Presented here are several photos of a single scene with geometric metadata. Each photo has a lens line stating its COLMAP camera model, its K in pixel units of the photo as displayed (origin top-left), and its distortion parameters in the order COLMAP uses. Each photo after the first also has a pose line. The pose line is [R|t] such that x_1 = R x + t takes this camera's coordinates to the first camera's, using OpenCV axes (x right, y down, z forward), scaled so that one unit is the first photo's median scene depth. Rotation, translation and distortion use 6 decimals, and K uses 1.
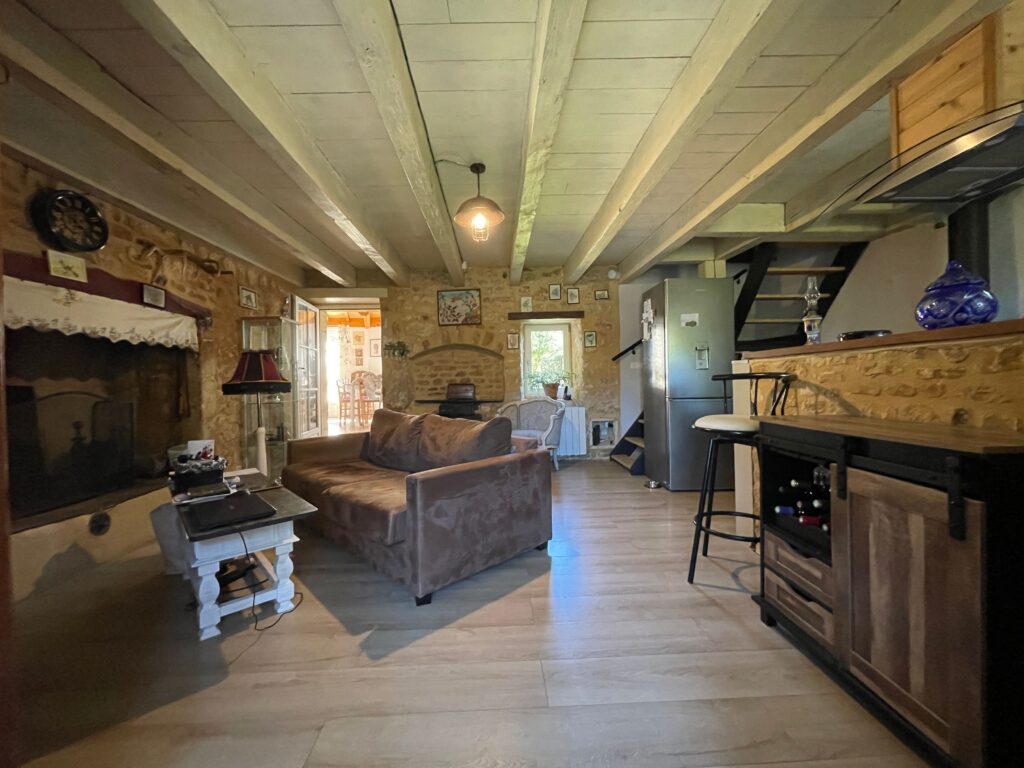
lens RADIAL K [[413.7, 0, 510.9], [0, 413.7, 382.6], [0, 0, 1]] dist [-0.000422, 0.000084]
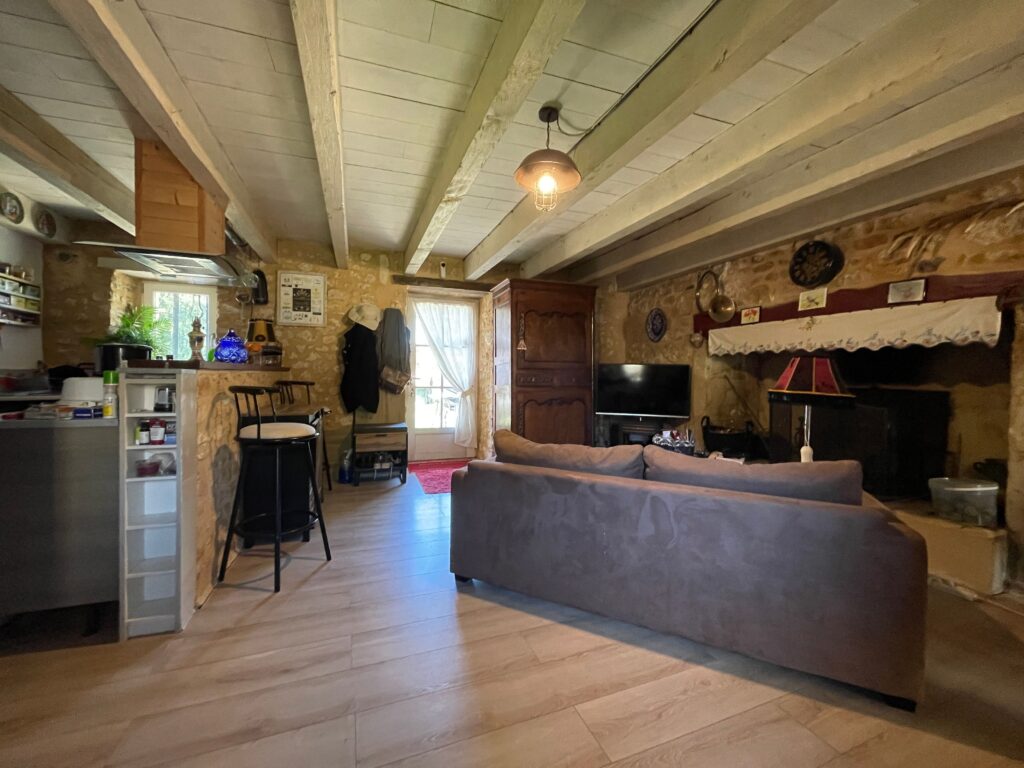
lens RADIAL K [[413.7, 0, 509.9], [0, 413.7, 380.6], [0, 0, 1]] dist [-0.000422, 0.000084]
pose [[-0.949863, 0.011564, -0.312454, 0.223967], [0.006299, 0.999821, 0.017853, -0.045218], [0.312604, 0.014990, -0.949765, 1.710699]]
